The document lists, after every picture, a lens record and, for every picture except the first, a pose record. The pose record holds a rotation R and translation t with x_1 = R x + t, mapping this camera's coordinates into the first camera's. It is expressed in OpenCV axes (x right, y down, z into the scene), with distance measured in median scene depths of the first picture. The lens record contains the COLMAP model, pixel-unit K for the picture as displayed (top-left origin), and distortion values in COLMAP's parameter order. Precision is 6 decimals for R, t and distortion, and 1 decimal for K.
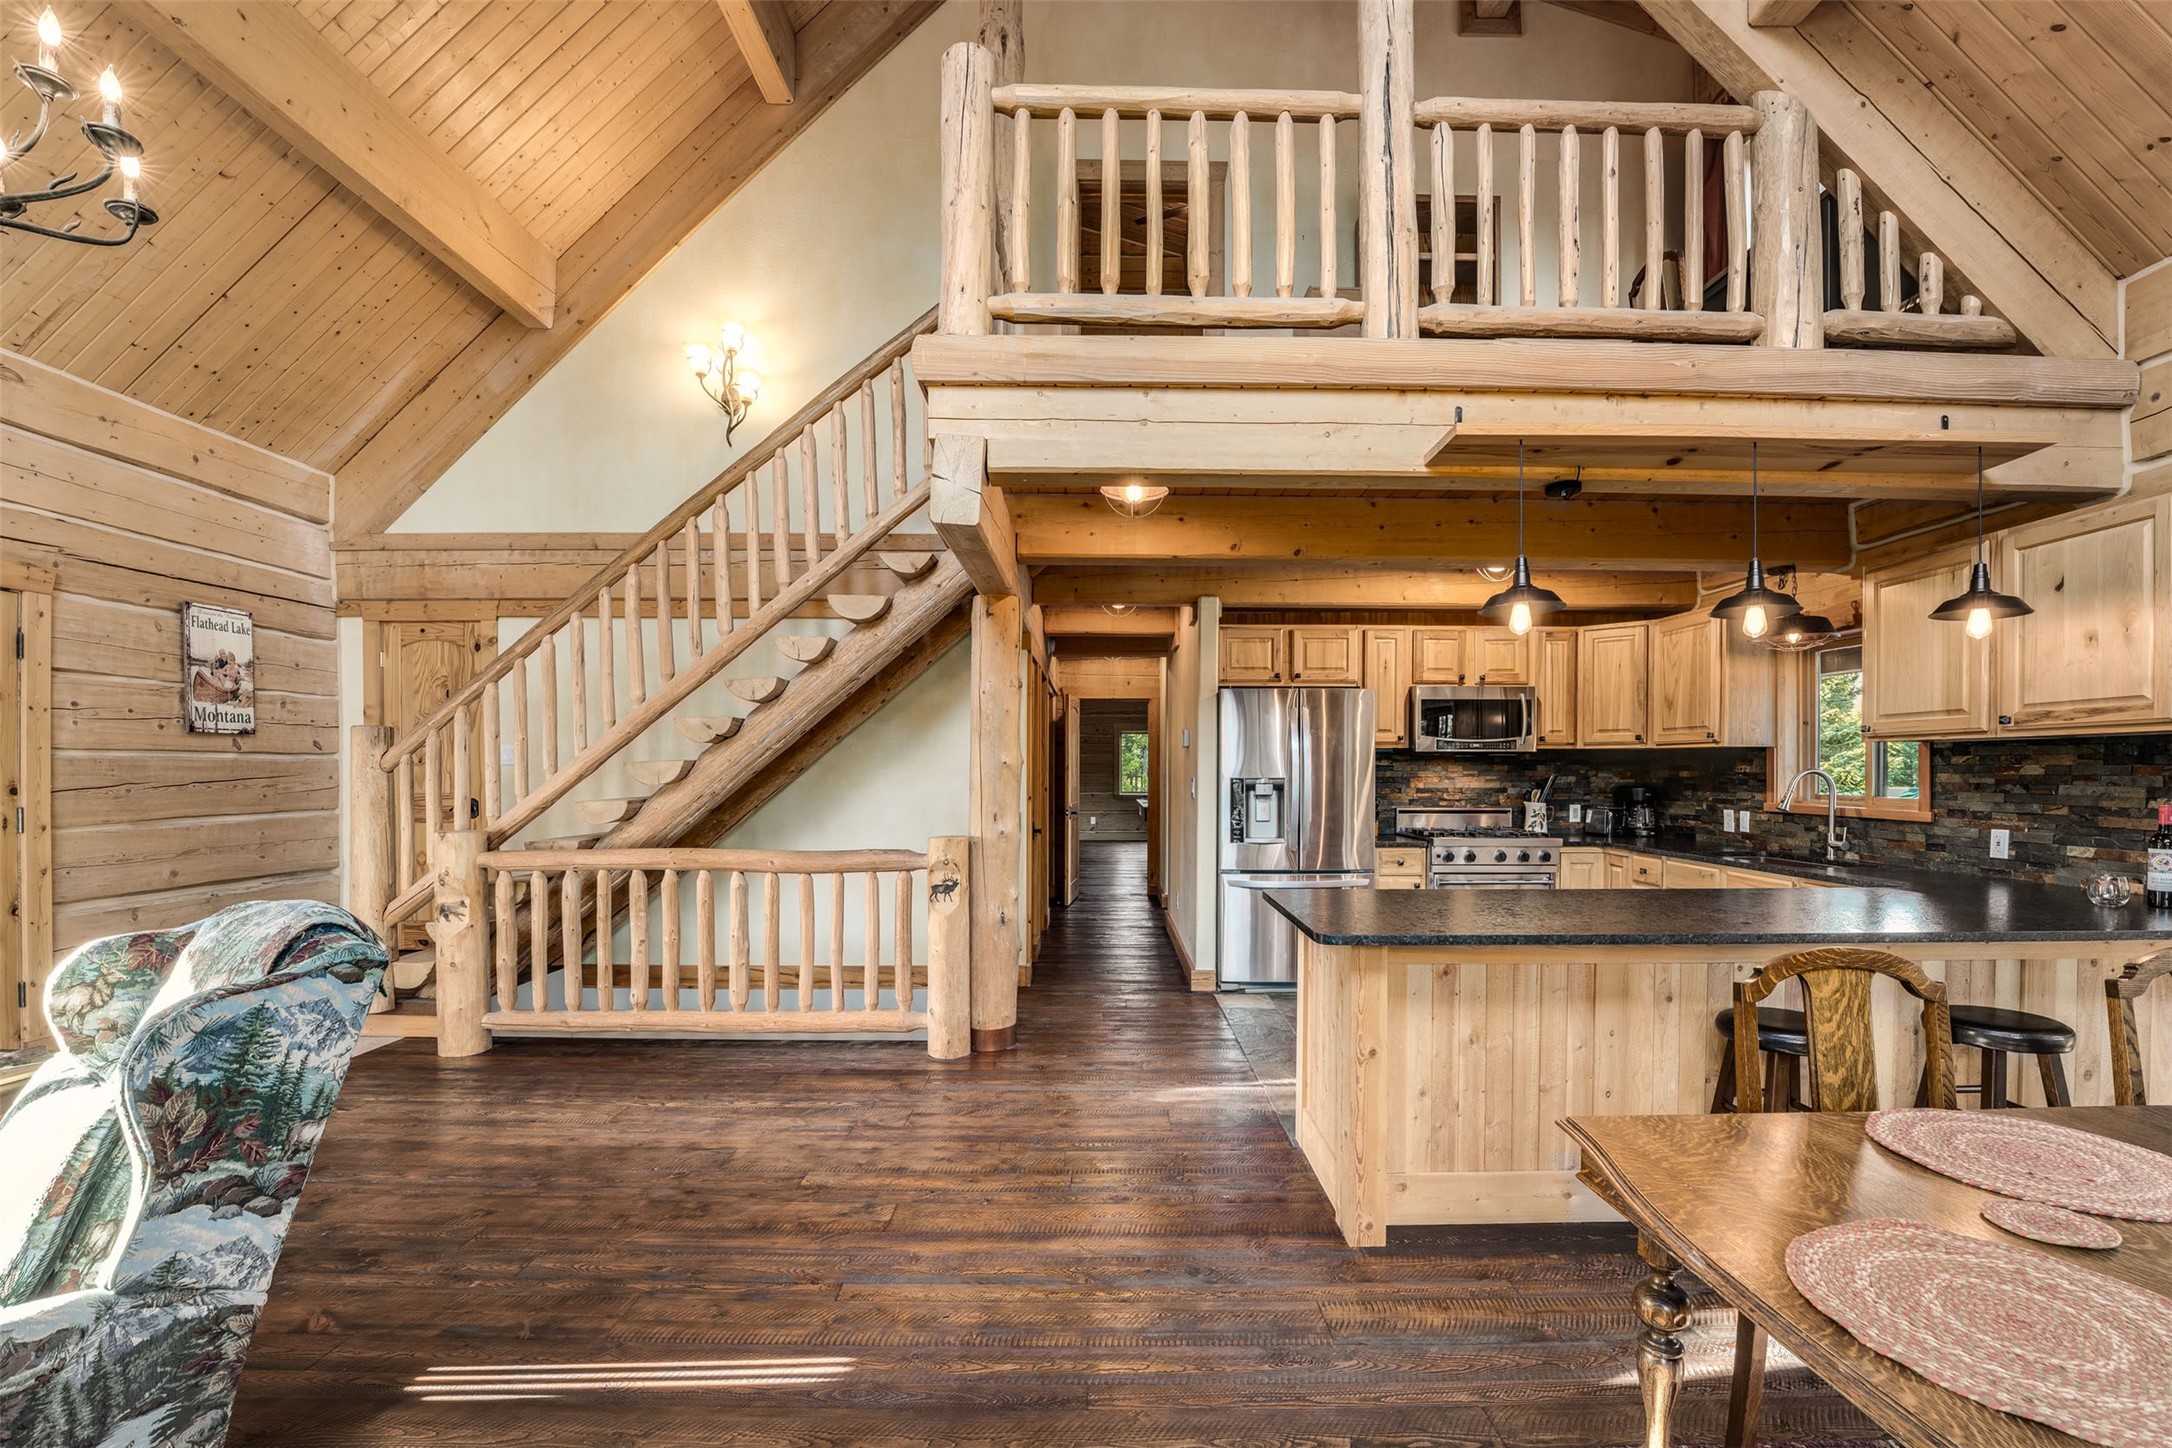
lens RADIAL K [[901.8, 0, 1108.8], [0, 901.8, 780.2], [0, 0, 1]] dist [-0.024846, 0.002881]
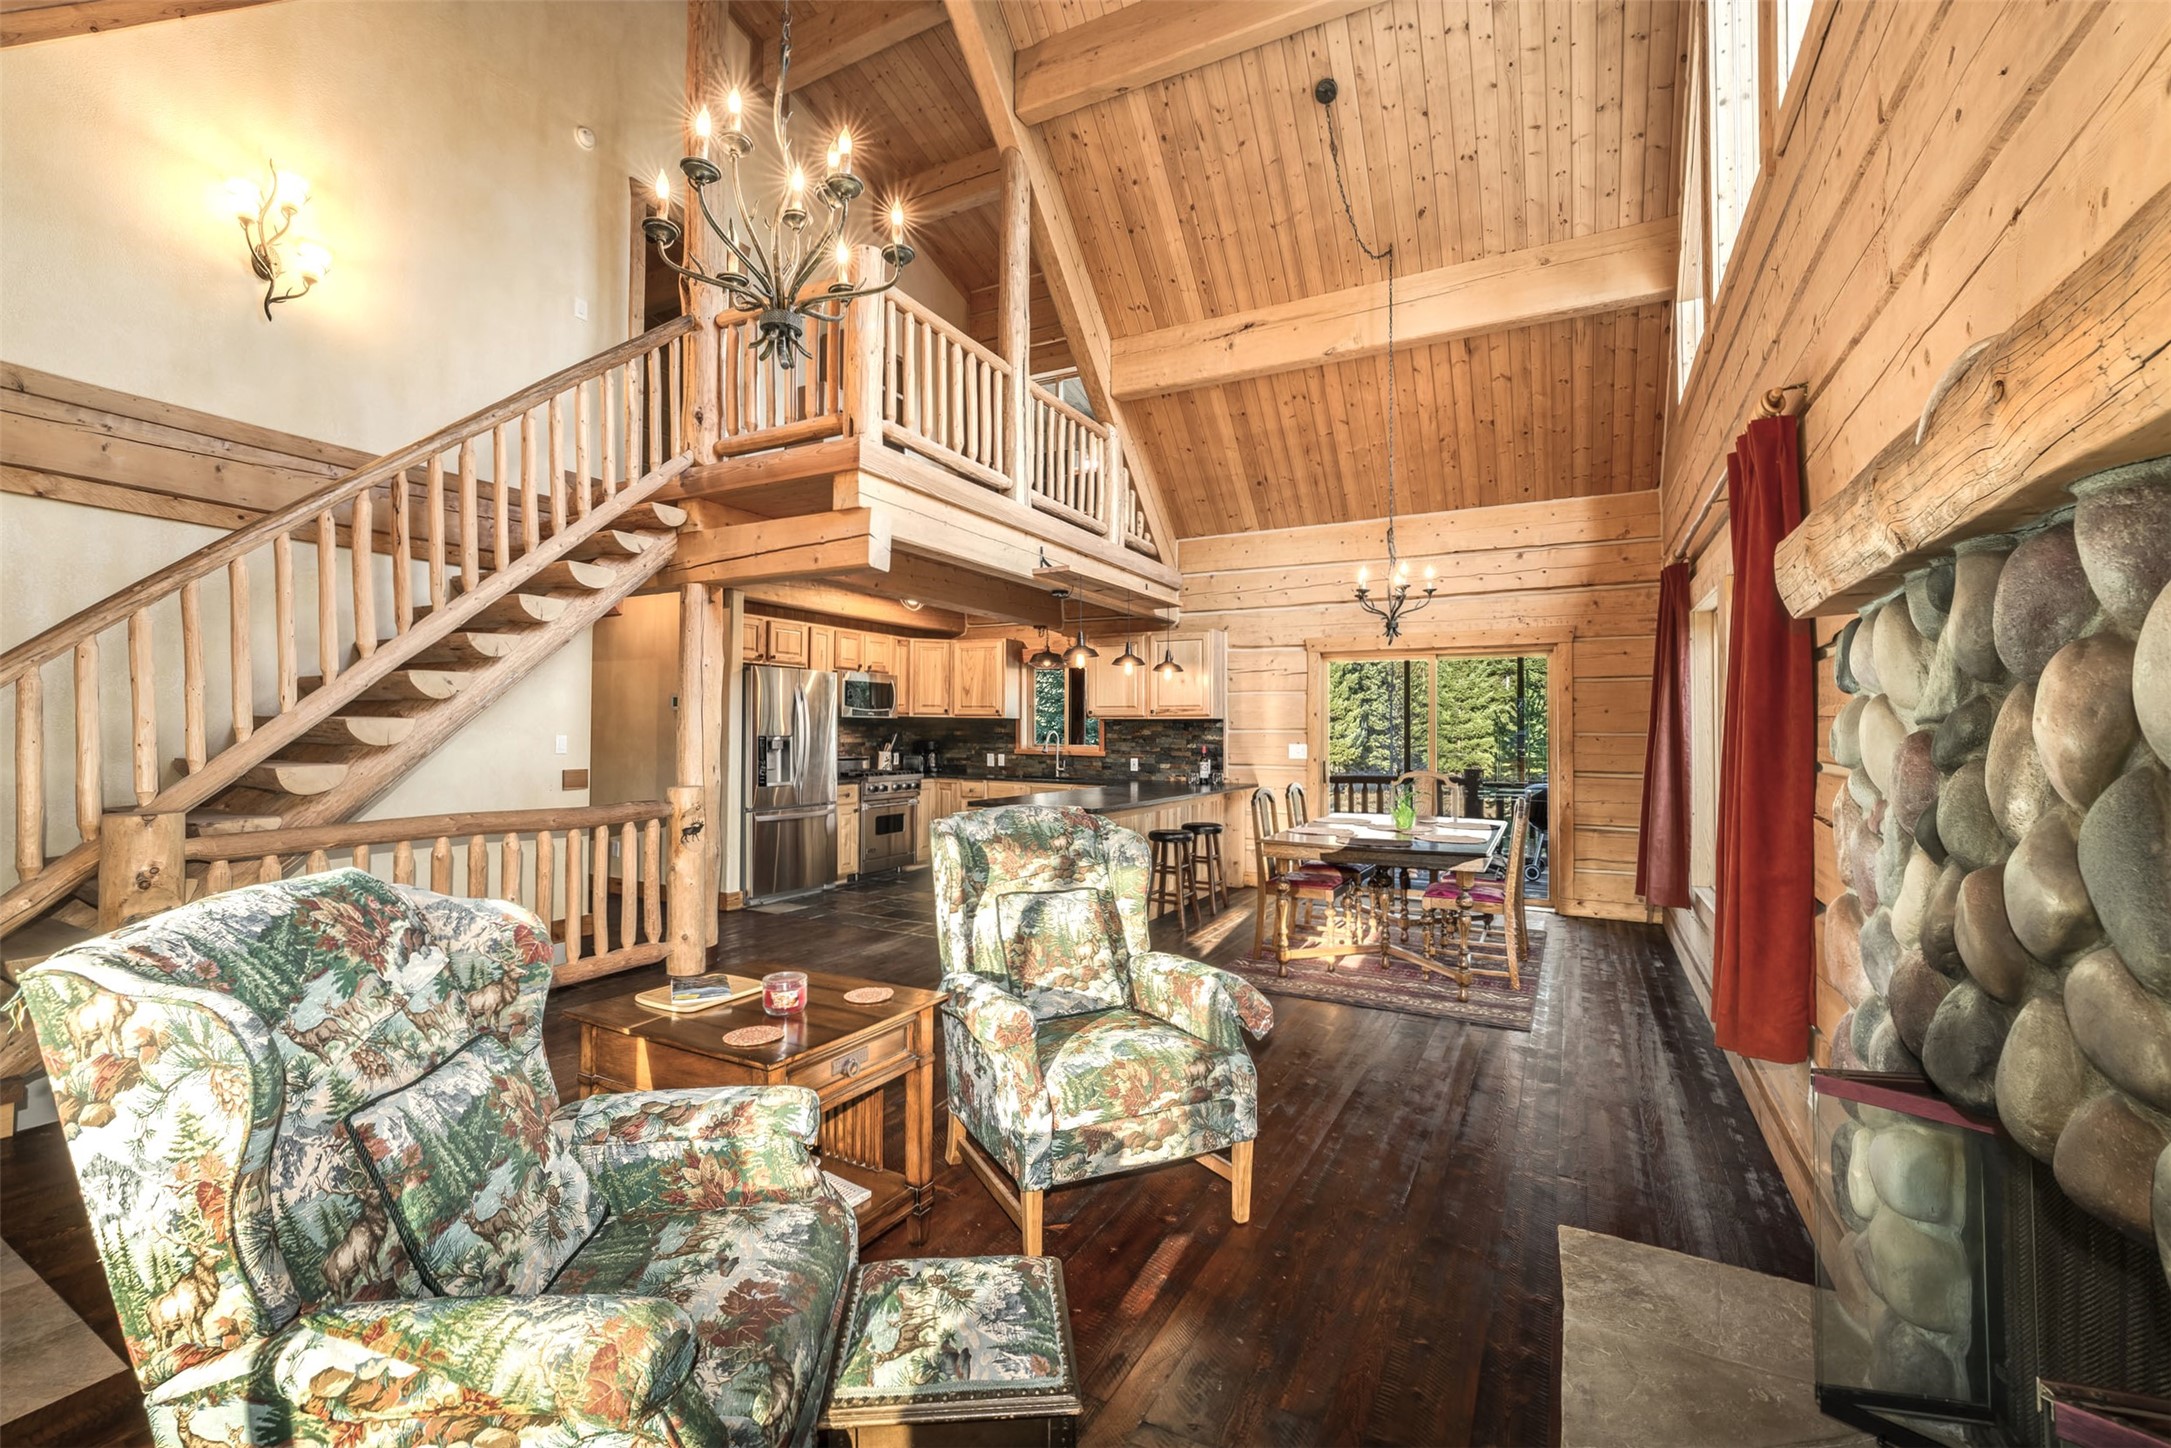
lens RADIAL K [[901.4, 0, 1099.4], [0, 901.4, 718.5], [0, 0, 1]] dist [-0.024846, 0.002881]
pose [[0.465419, 0.015265, 0.884959, -0.936320], [0.002982, 0.999819, -0.018815, -0.003306], [-0.885085, 0.011396, 0.465289, -0.012007]]
